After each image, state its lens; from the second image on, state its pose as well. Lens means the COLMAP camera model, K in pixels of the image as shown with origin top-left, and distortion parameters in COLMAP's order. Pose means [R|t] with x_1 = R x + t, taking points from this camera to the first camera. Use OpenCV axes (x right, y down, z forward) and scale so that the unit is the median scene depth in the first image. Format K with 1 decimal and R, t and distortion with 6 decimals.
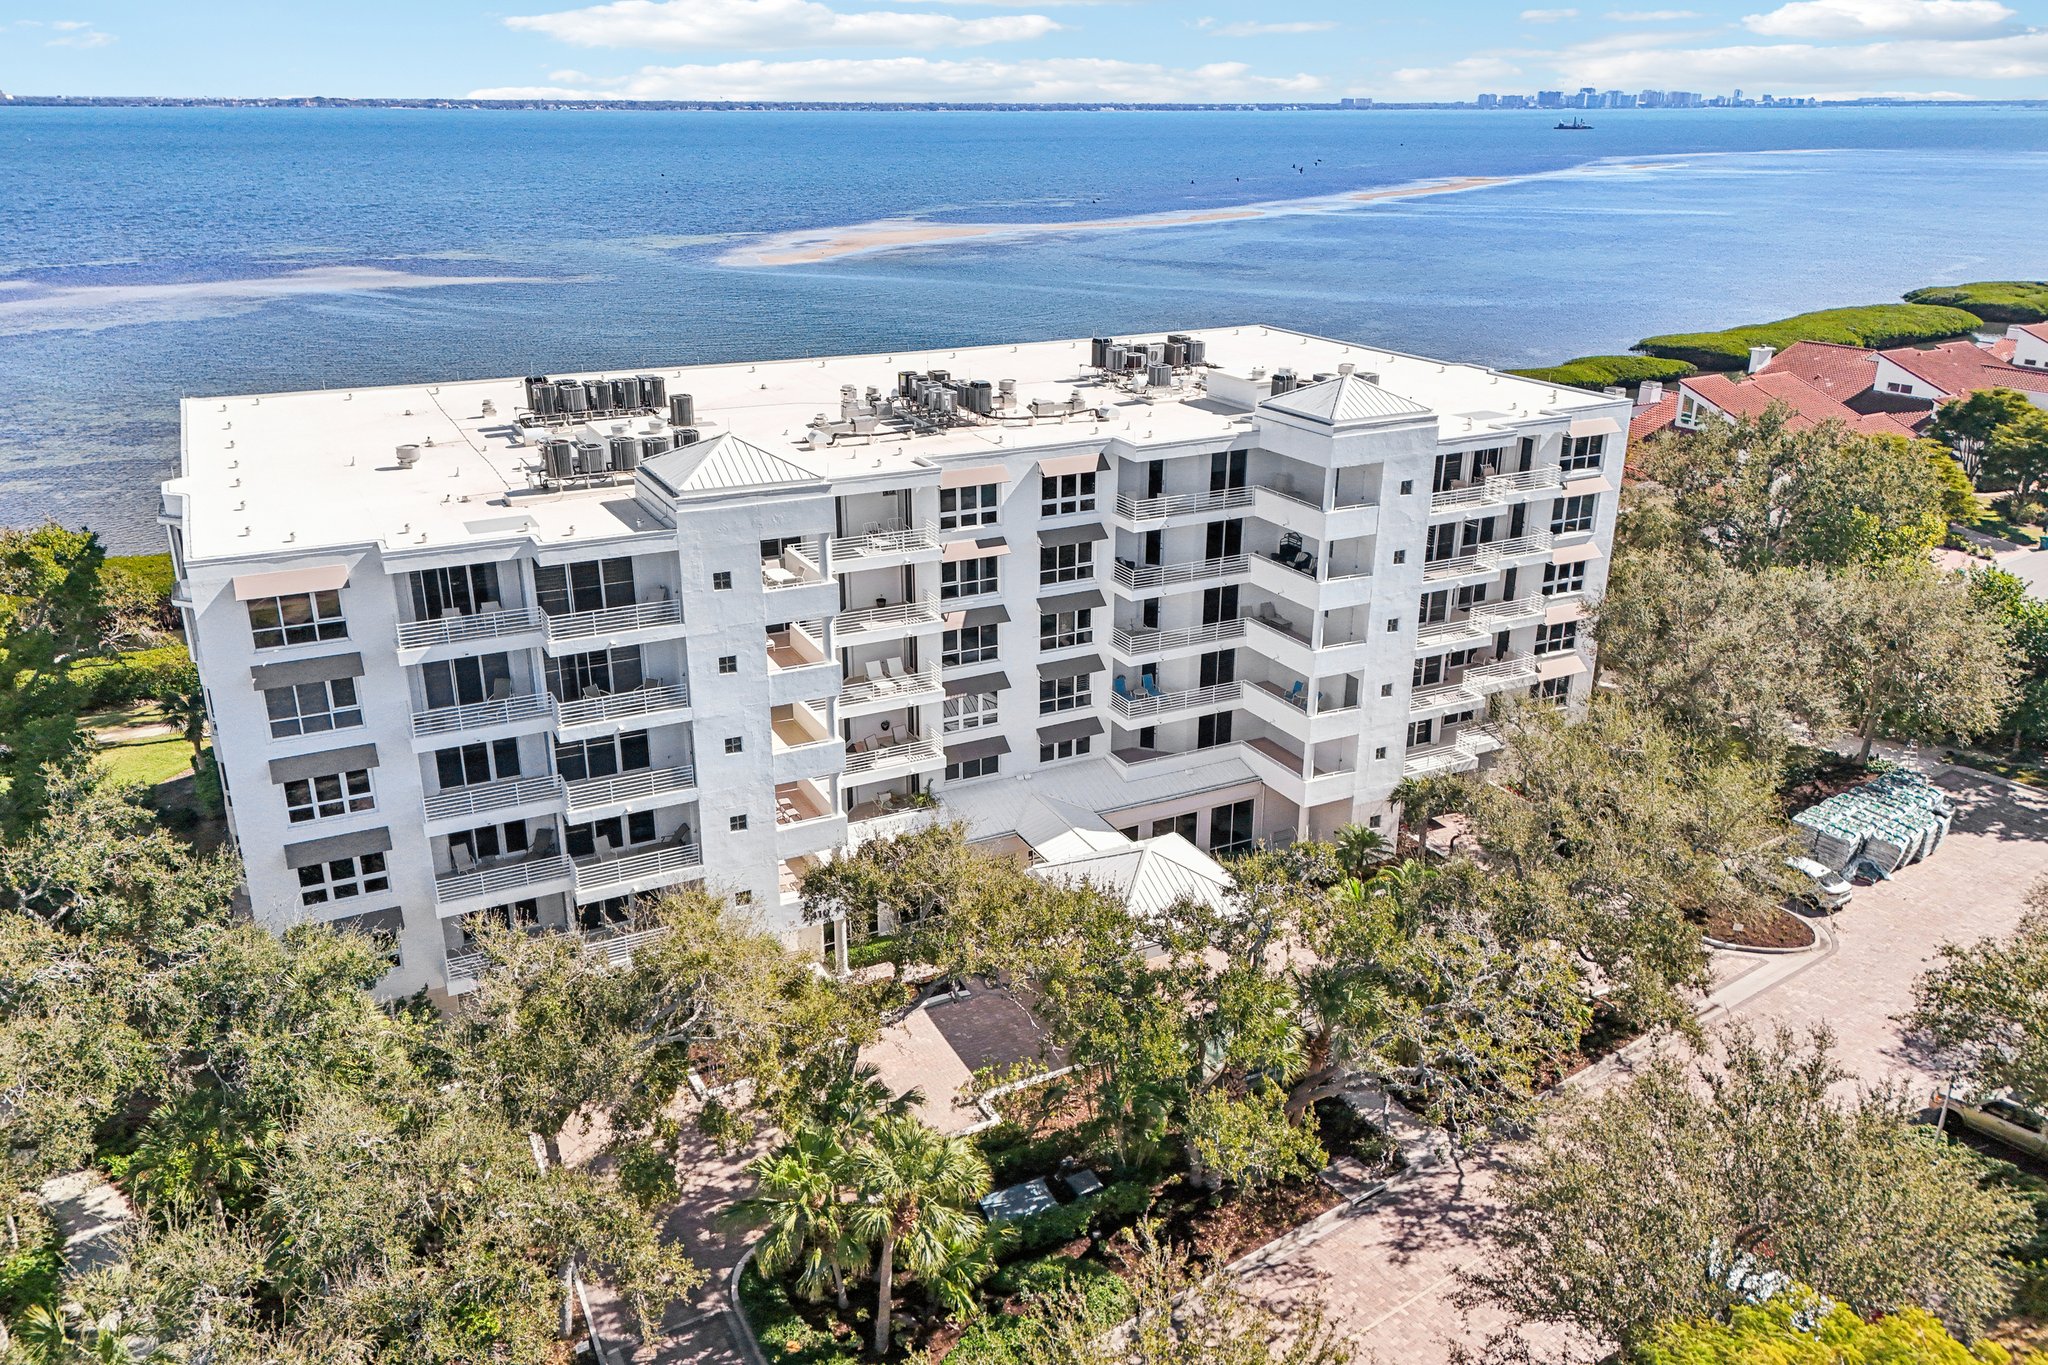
lens RADIAL K [[1522.7, 0, 1001.5], [0, 1522.7, 683.1], [0, 0, 1]] dist [0.056166, -0.046535]
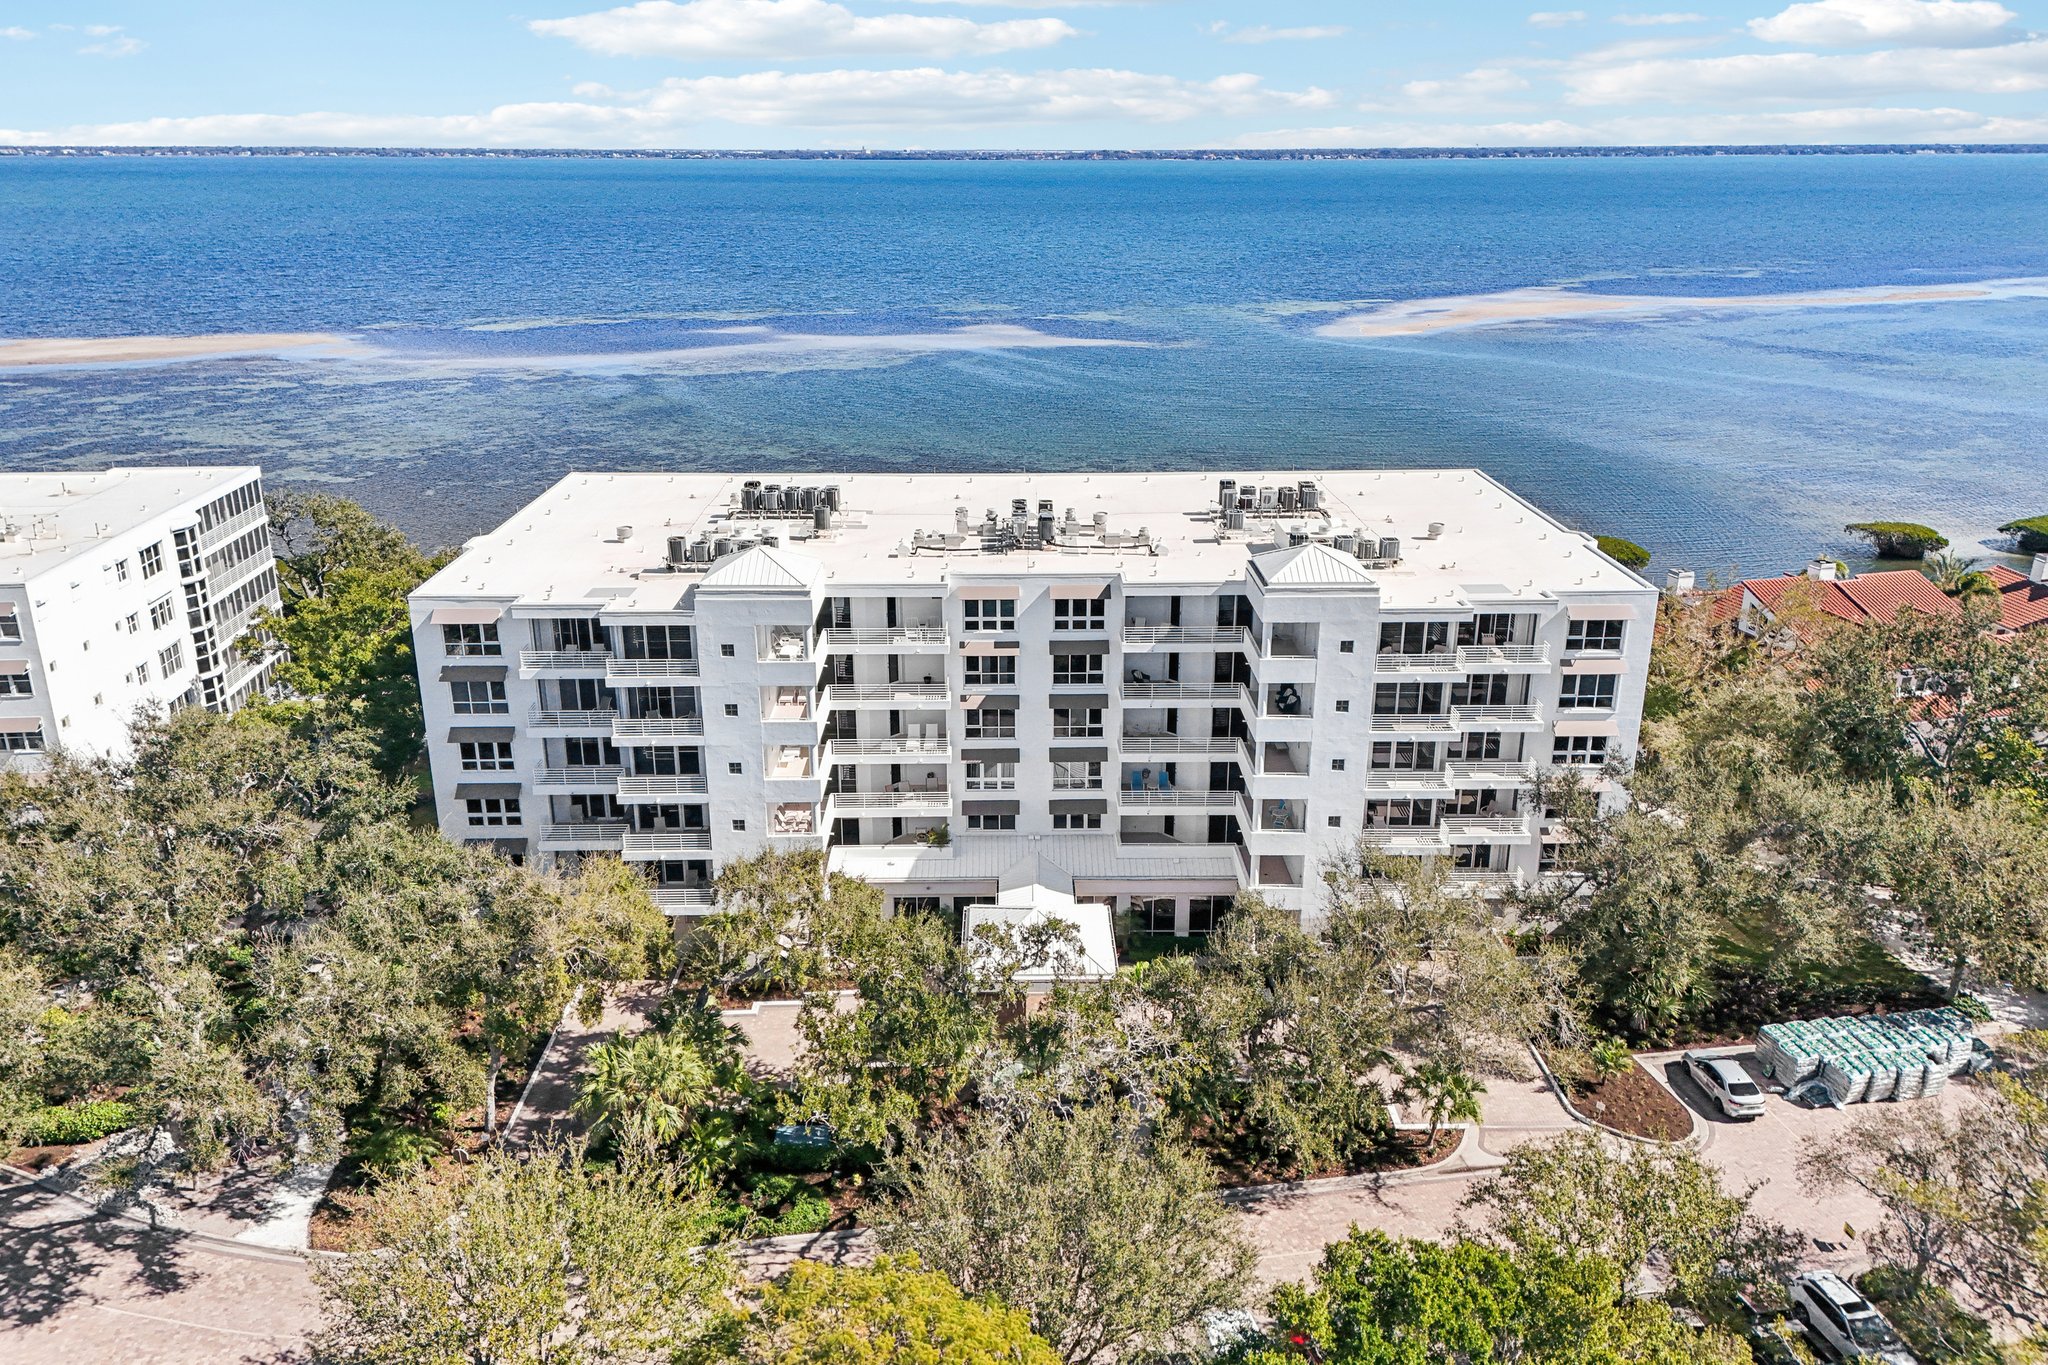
lens RADIAL K [[1522.7, 0, 1001.8], [0, 1522.7, 663.7], [0, 0, 1]] dist [0.056166, -0.046535]
pose [[0.894969, 0.137745, -0.424330, 0.493069], [-0.153289, 0.988178, -0.002527, -0.069375], [0.418966, 0.067307, 0.905504, -0.127261]]
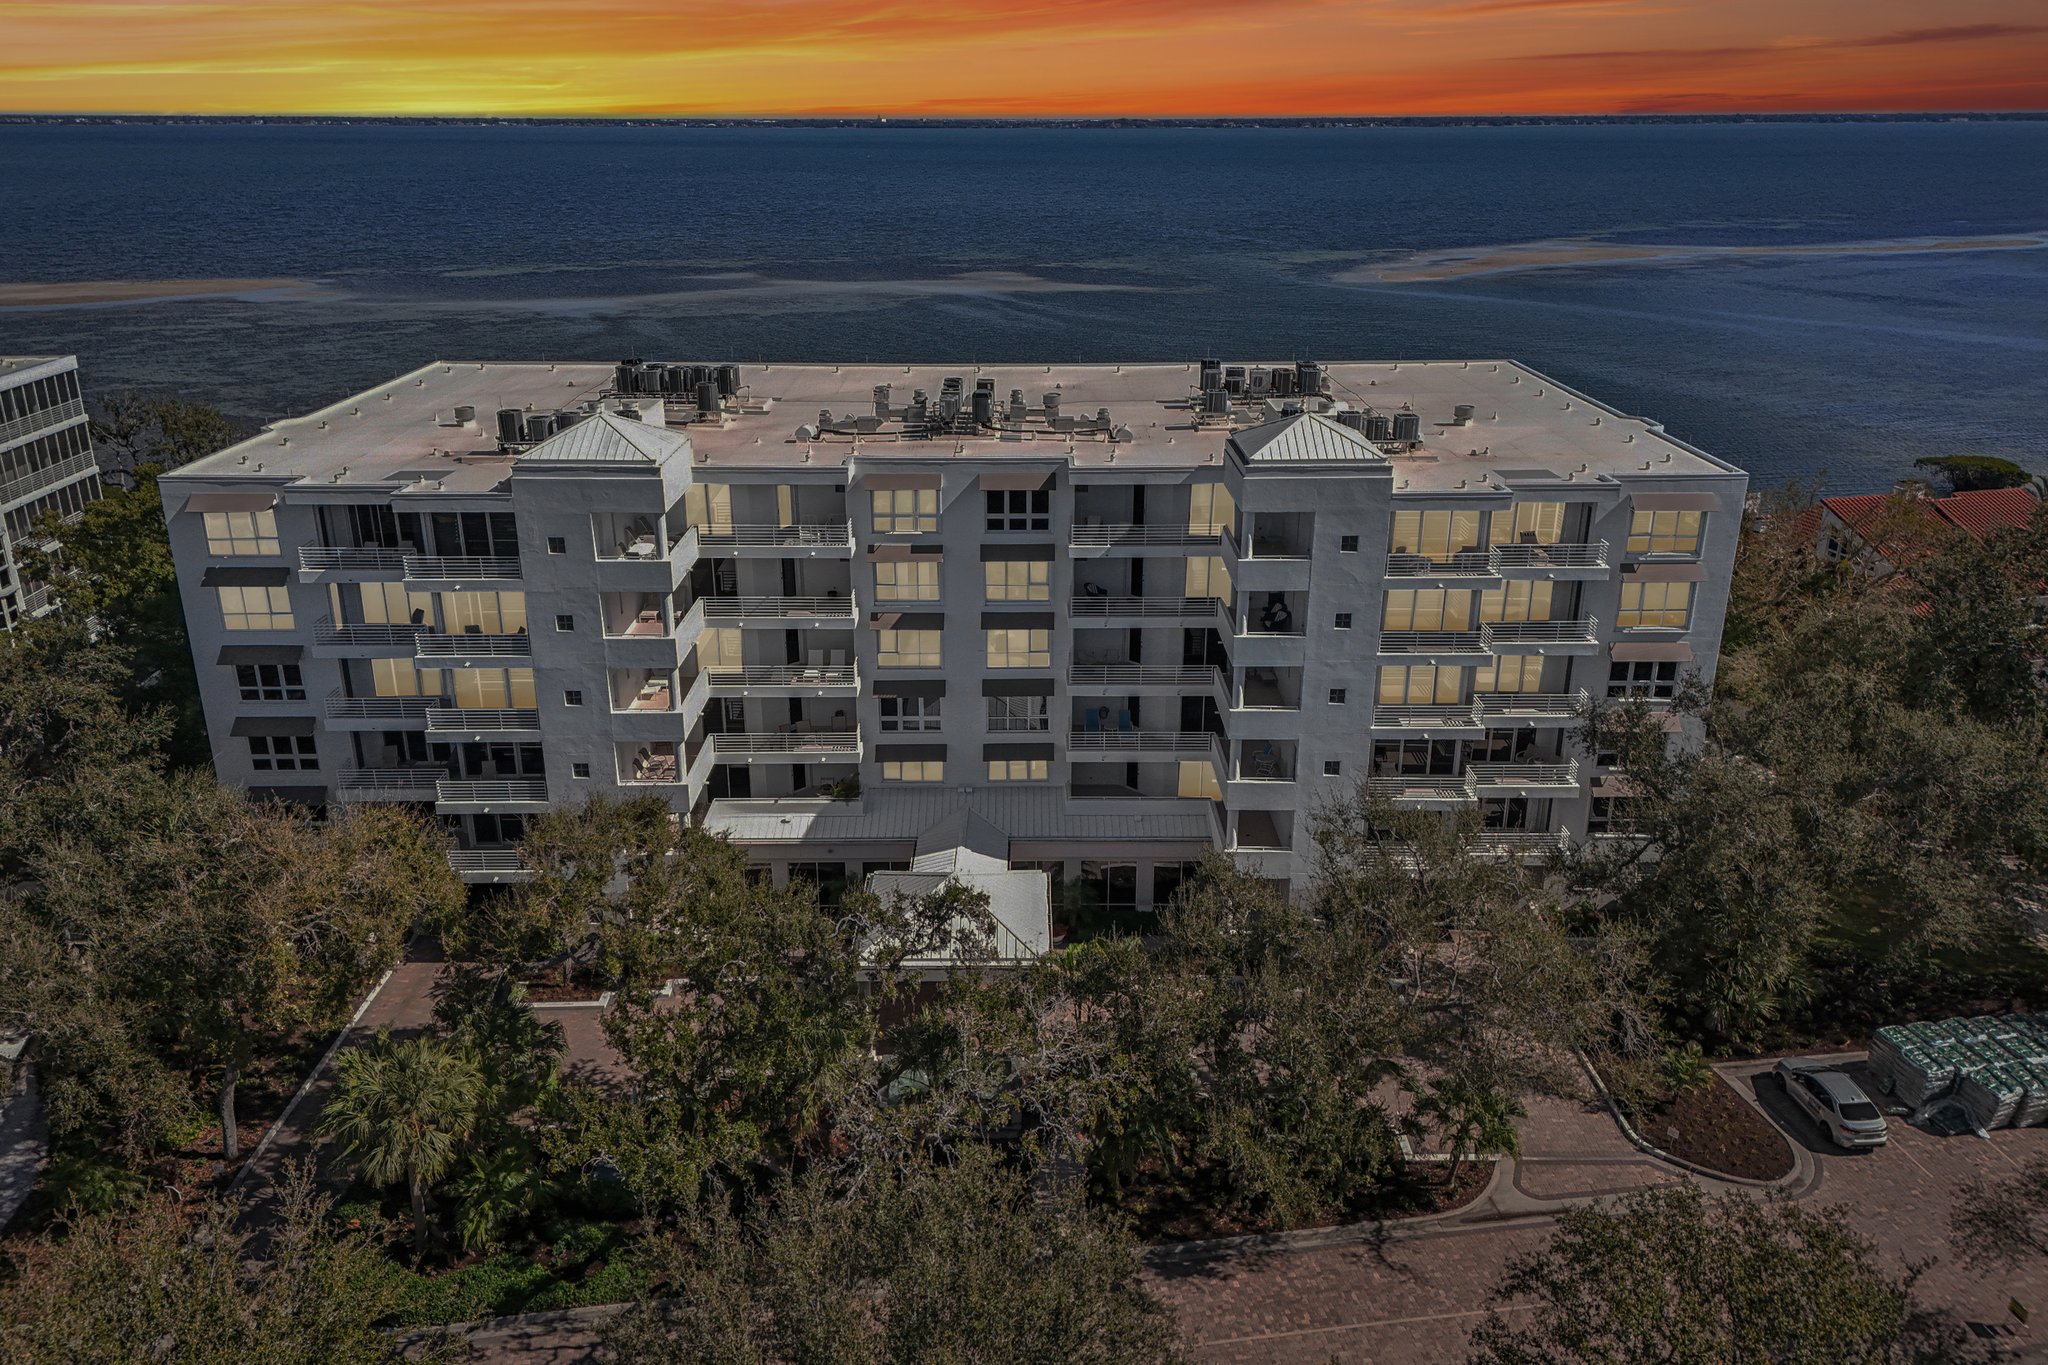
lens RADIAL K [[1522.7, 0, 1010.3], [0, 1522.7, 675.1], [0, 0, 1]] dist [0.056166, -0.046535]
pose [[0.892172, 0.150843, -0.425765, 0.454978], [-0.156934, 0.987386, 0.020969, -0.037667], [0.423558, 0.048109, 0.904591, 0.111089]]
